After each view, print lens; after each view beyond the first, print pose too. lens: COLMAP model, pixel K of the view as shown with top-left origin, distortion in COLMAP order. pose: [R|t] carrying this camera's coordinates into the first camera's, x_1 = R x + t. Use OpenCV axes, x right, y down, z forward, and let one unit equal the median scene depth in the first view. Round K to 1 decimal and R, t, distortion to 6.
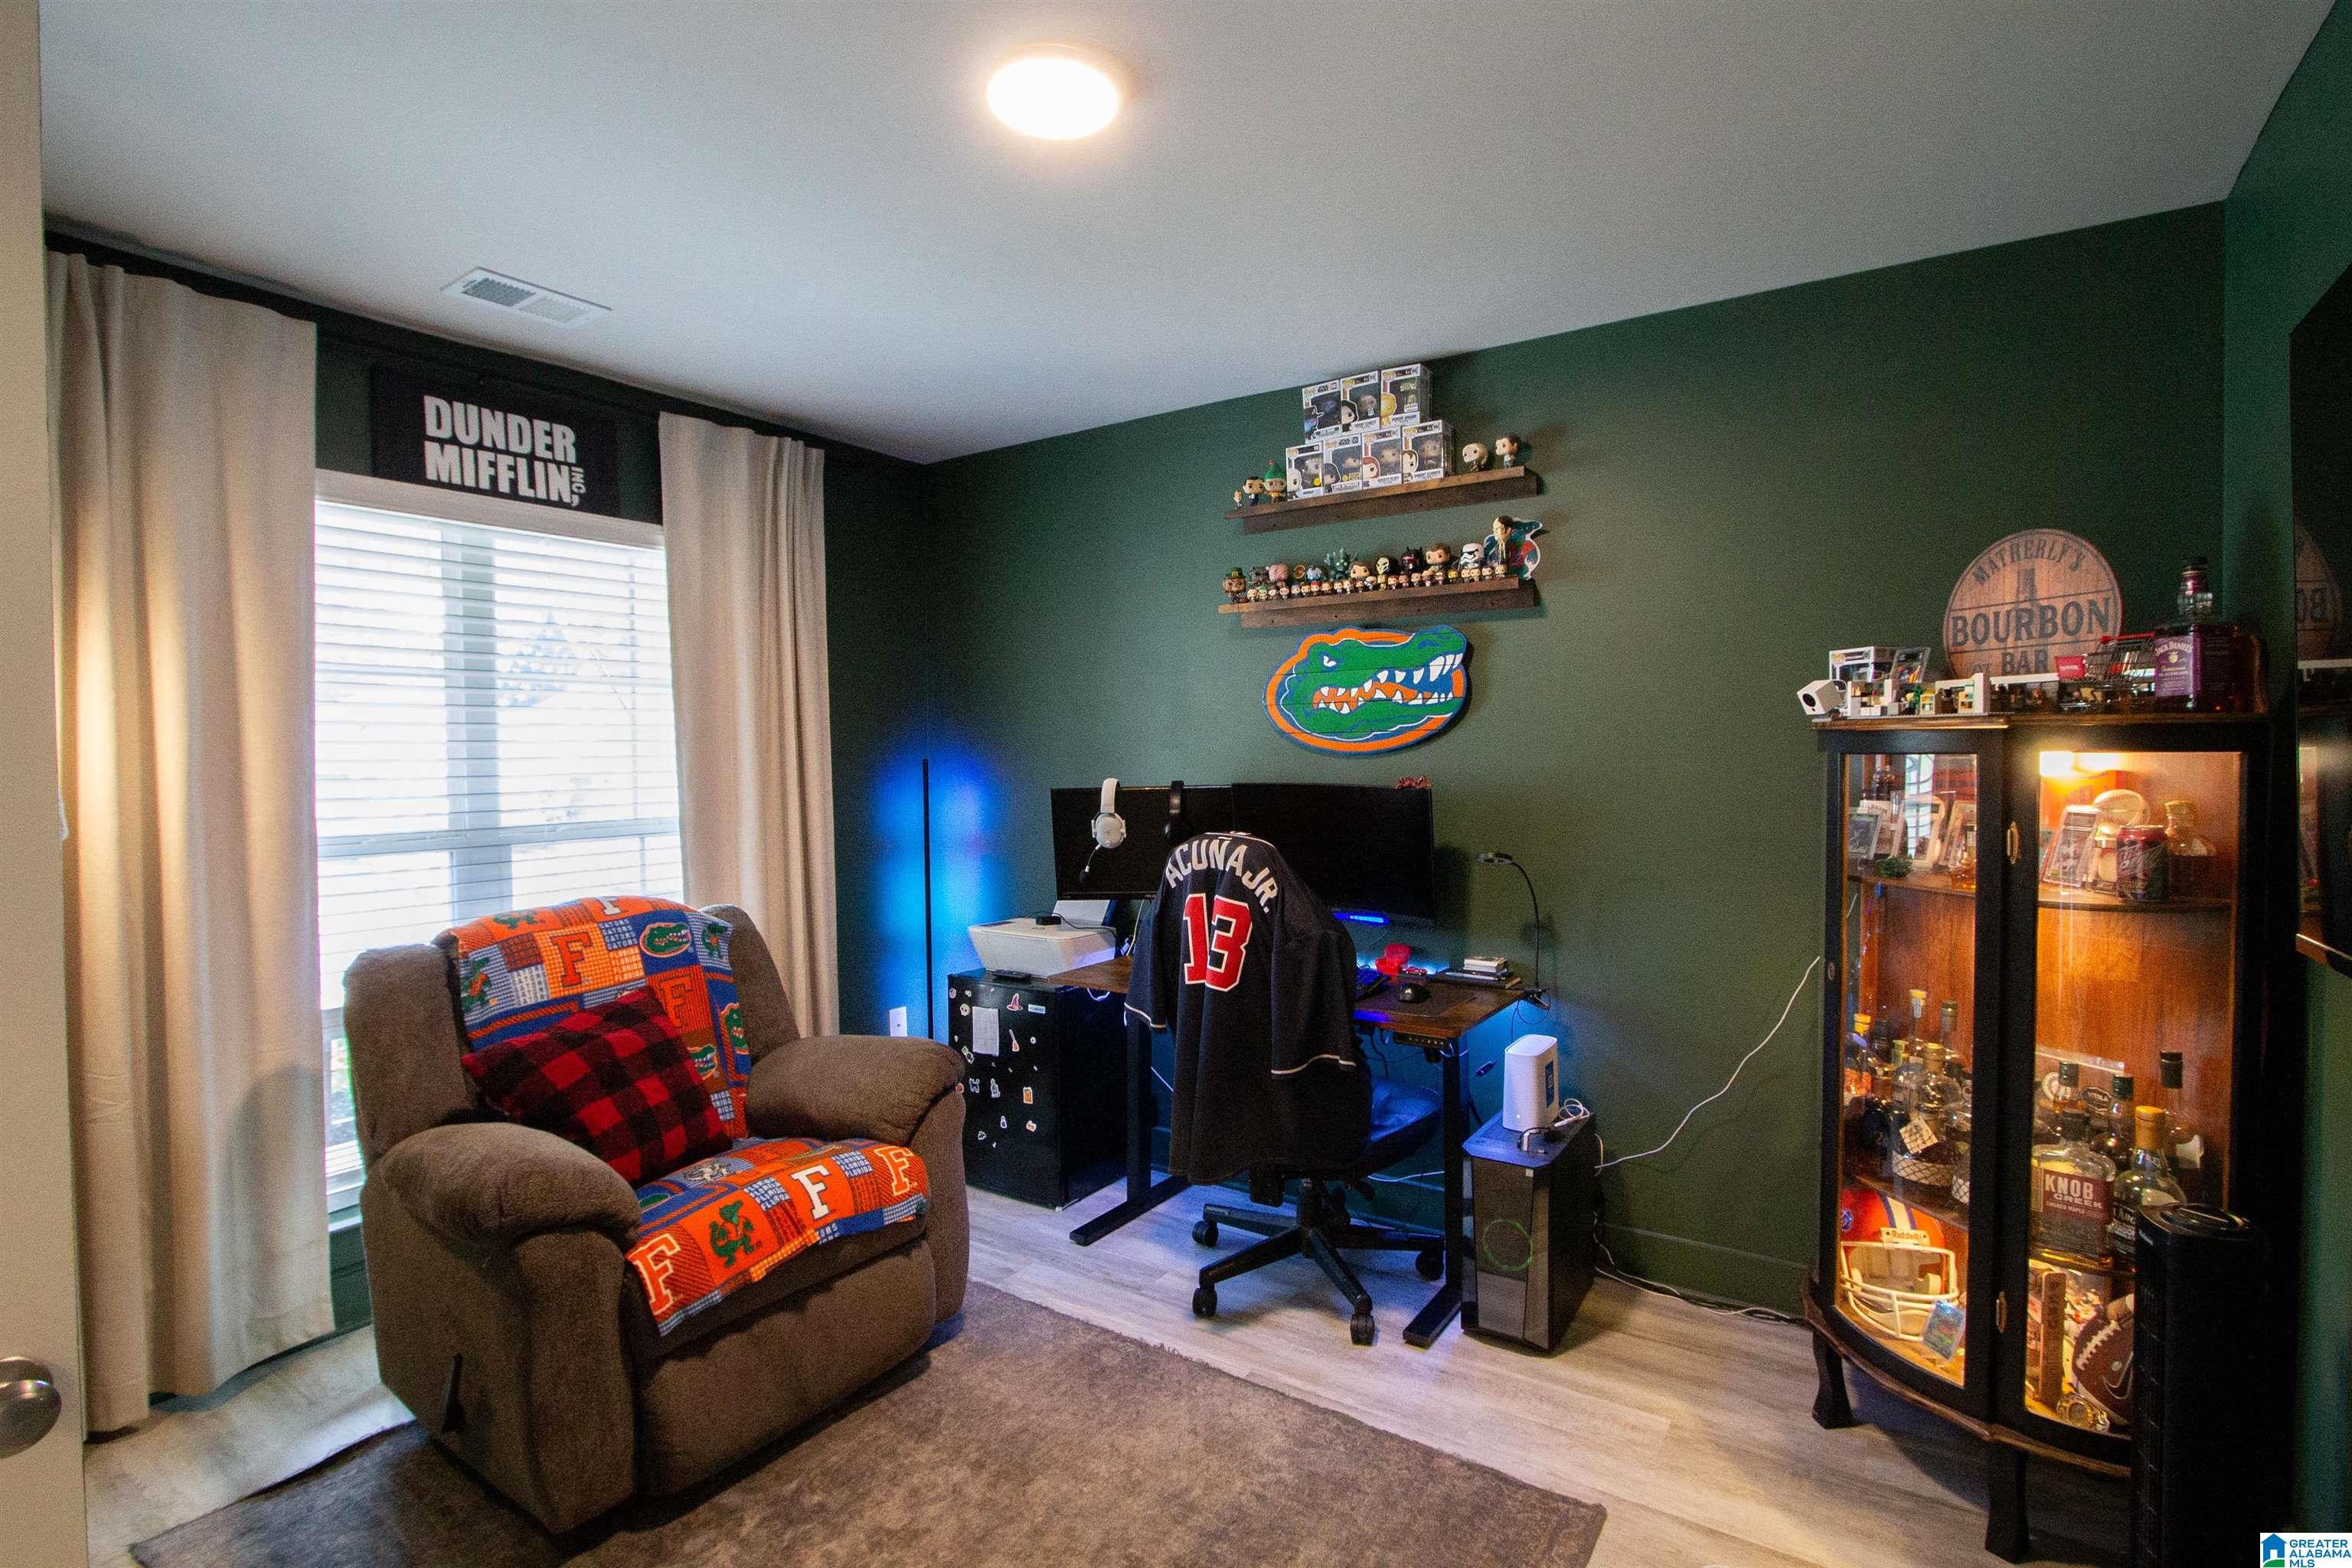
lens RADIAL K [[1105.1, 0, 1176.3], [0, 1105.1, 777.7], [0, 0, 1]] dist [-0.022722, 0.003848]
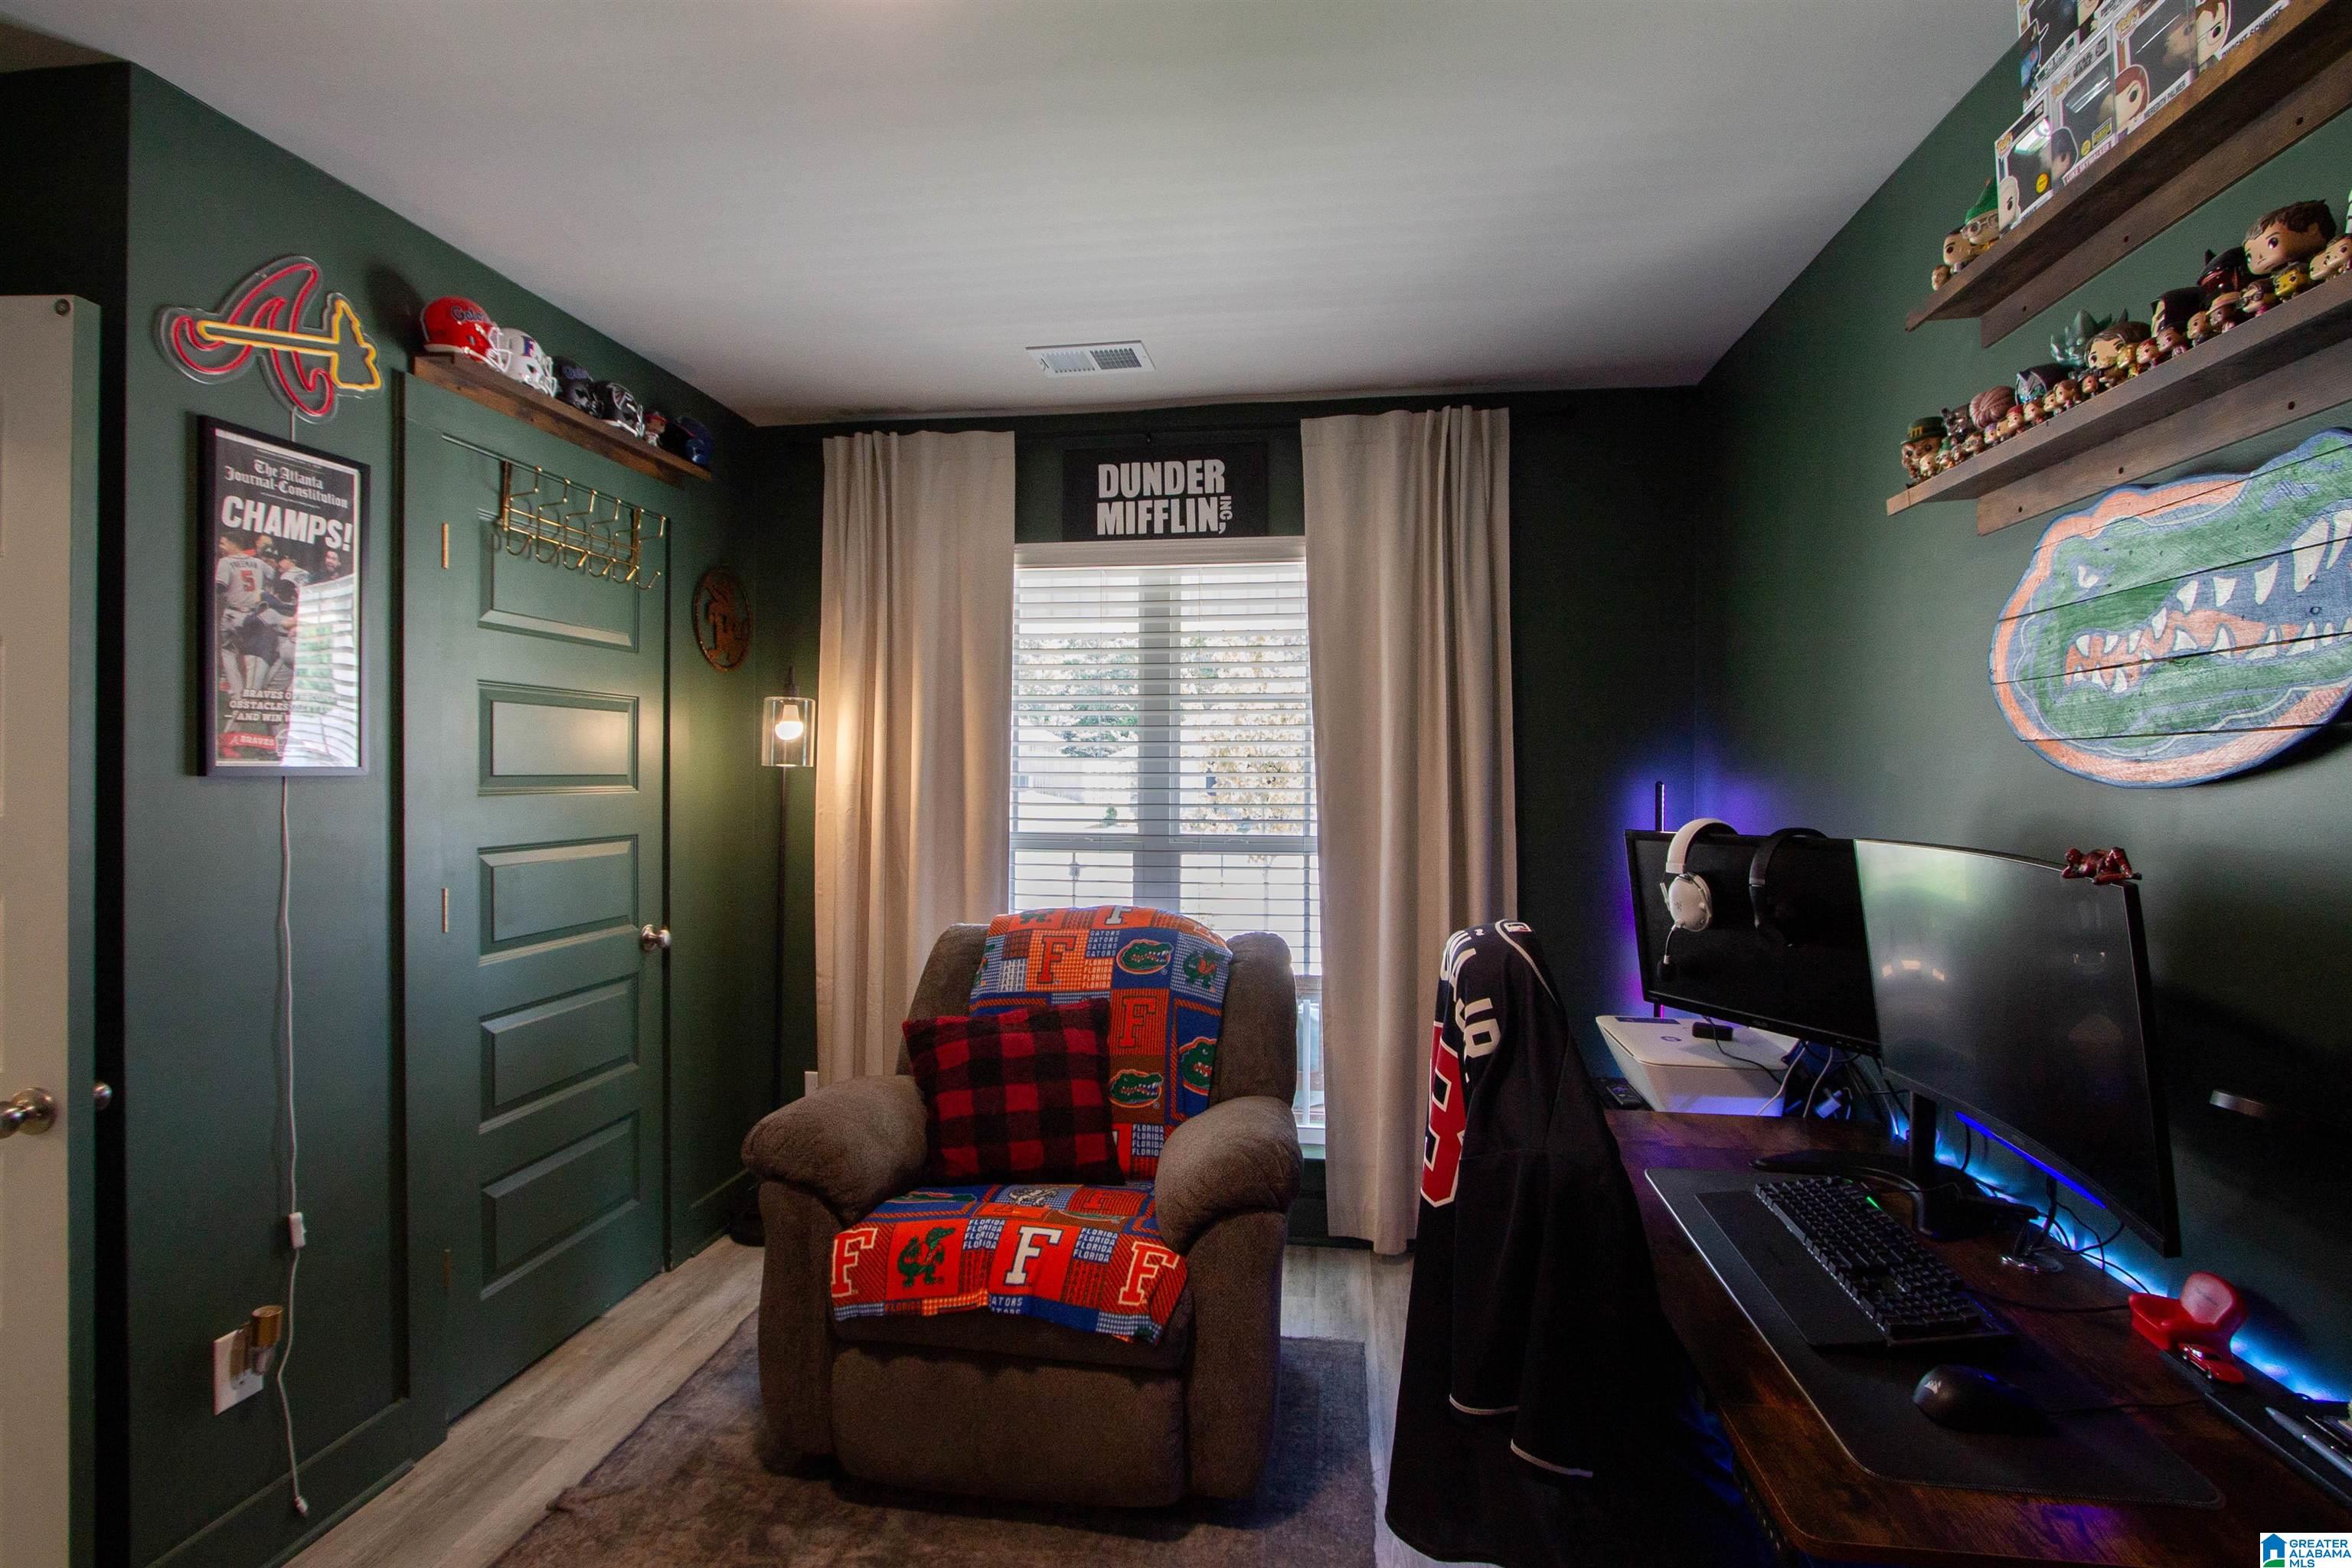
lens RADIAL K [[1105.1, 0, 1181.0], [0, 1105.1, 775.1], [0, 0, 1]] dist [-0.022722, 0.003848]
pose [[0.445555, 0.013772, -0.895149, 0.411701], [-0.030477, 0.999535, 0.000208, -0.016826], [0.894736, 0.027189, 0.445768, 0.540521]]
